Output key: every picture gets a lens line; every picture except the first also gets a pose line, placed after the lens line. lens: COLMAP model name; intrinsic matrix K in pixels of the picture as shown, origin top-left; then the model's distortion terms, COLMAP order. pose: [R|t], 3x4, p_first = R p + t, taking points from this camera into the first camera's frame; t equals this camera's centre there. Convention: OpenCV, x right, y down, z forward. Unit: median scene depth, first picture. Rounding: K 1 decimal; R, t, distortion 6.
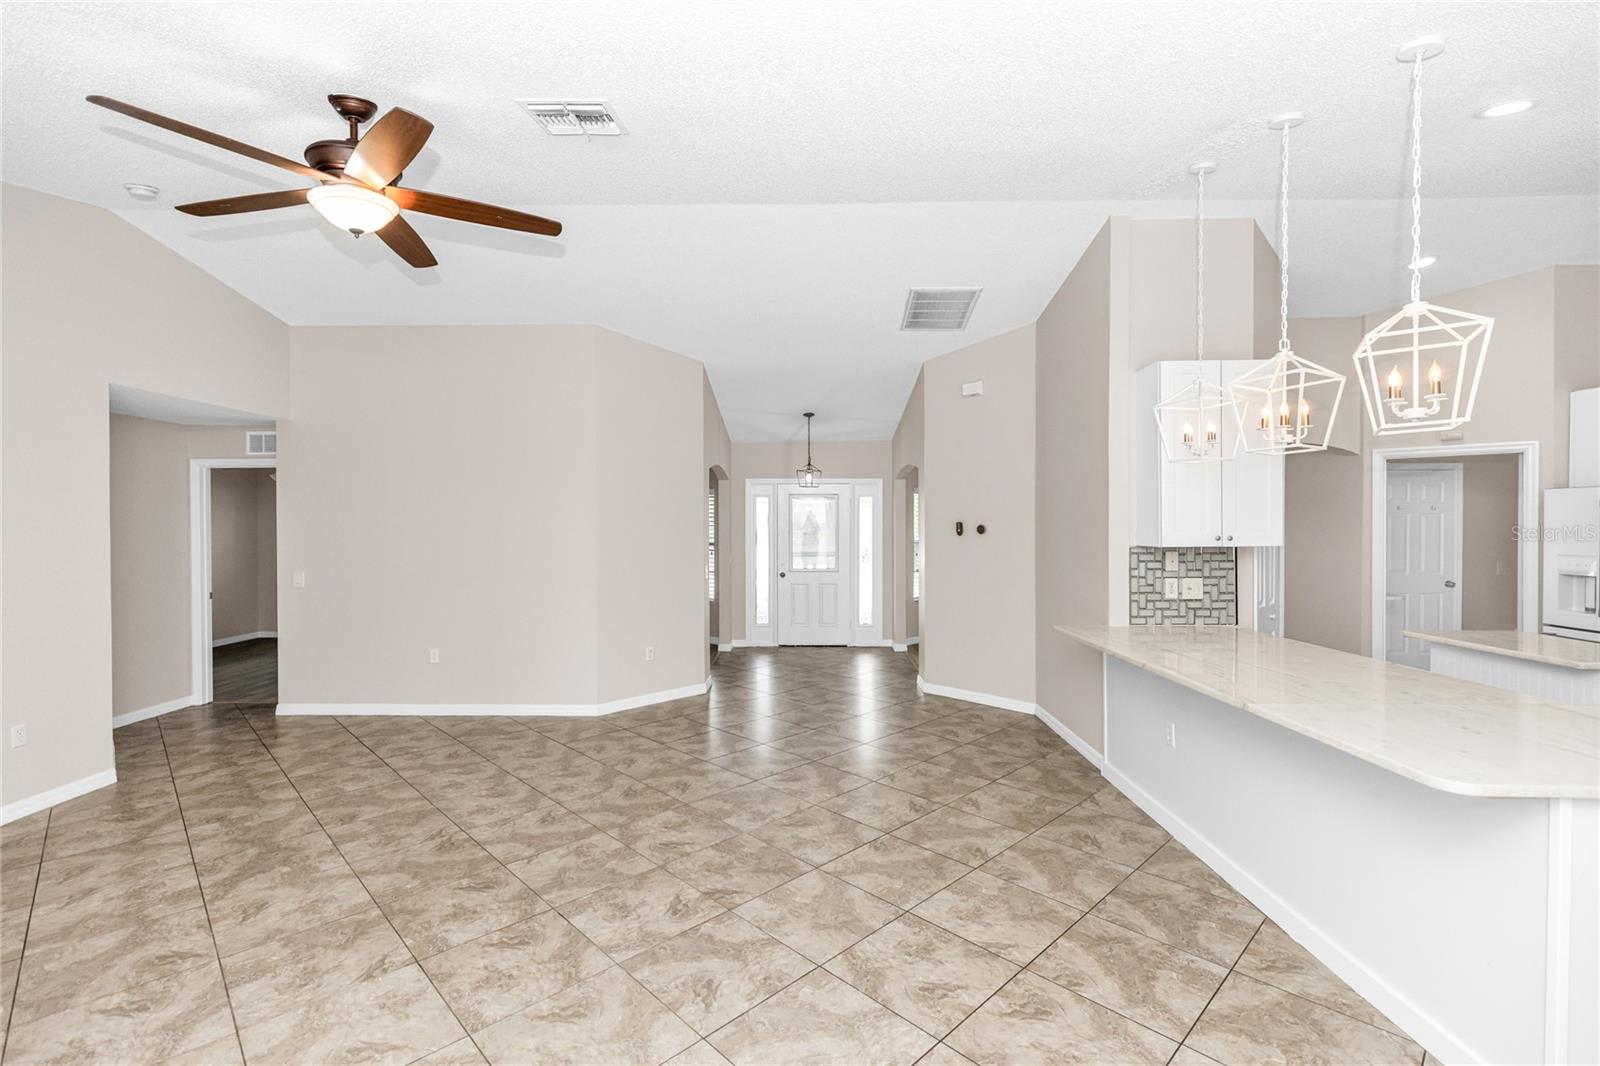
lens RADIAL K [[716.6, 0, 798.5], [0, 716.6, 525.6], [0, 0, 1]] dist [0.001707, 0.000365]
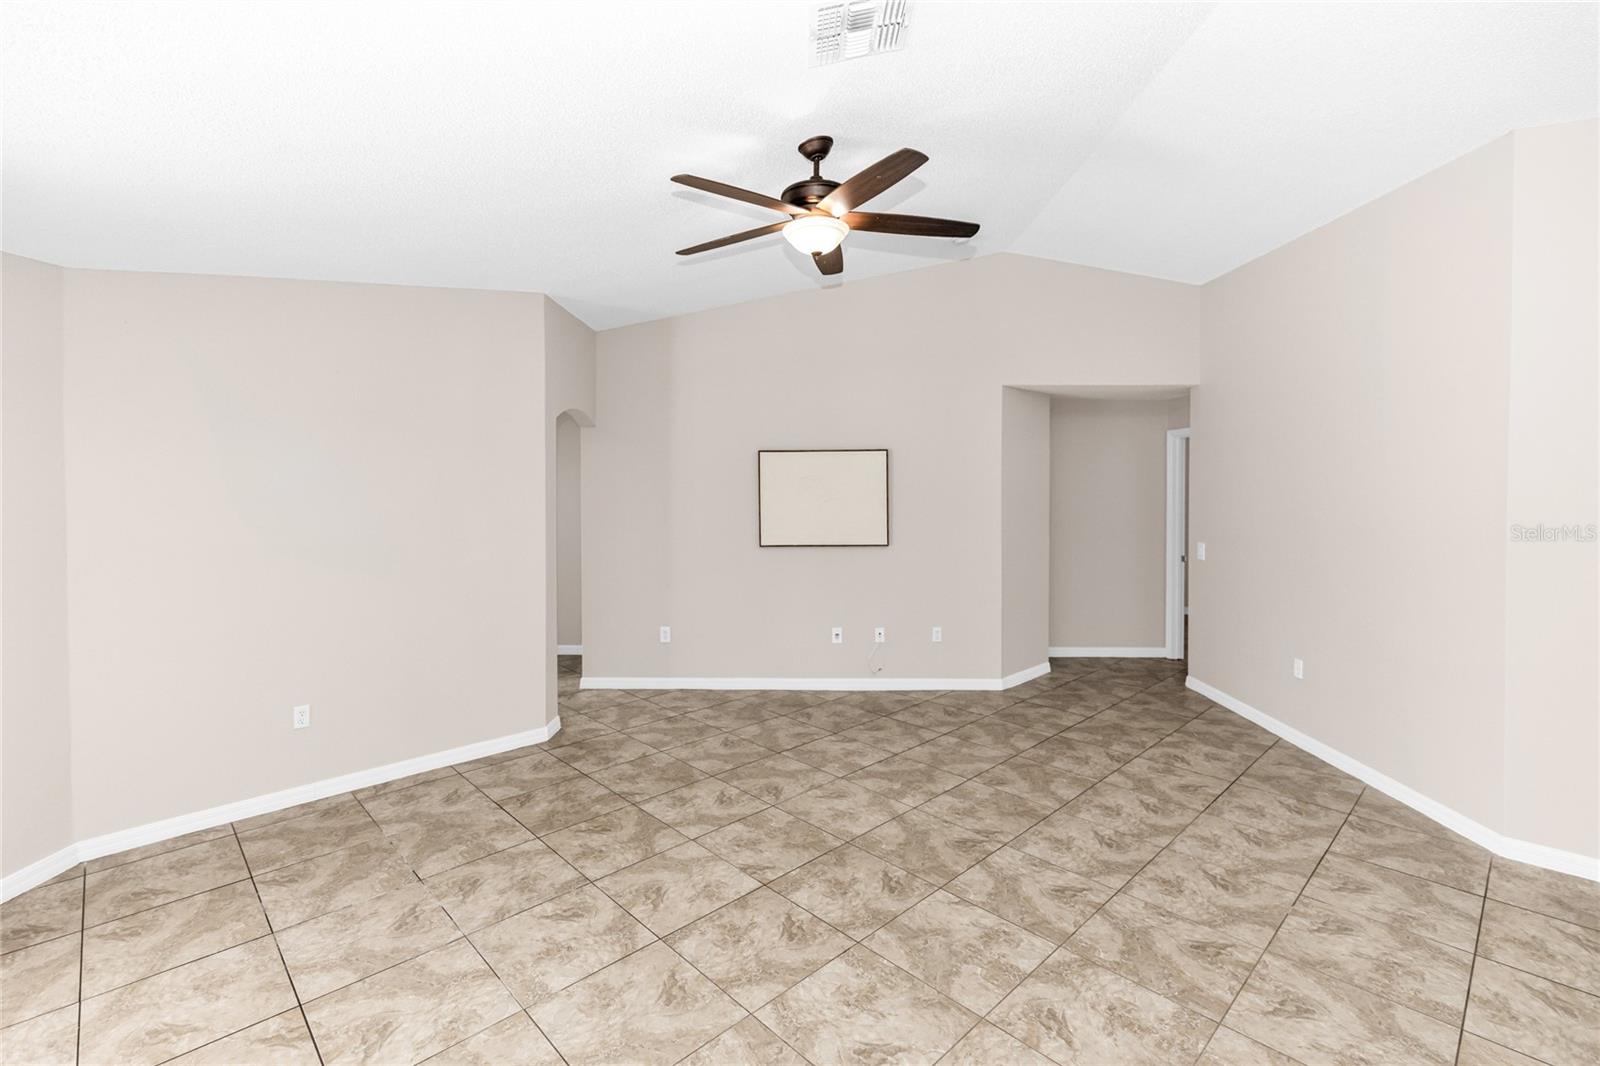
lens RADIAL K [[730.1, 0, 788.6], [0, 730.1, 498.7], [0, 0, 1]] dist [0.004157, 0.000406]
pose [[-0.017058, 0.027817, -0.999467, 0.444793], [-0.002028, 0.999610, 0.027855, -0.032293], [0.999852, 0.002502, -0.016995, 0.753274]]
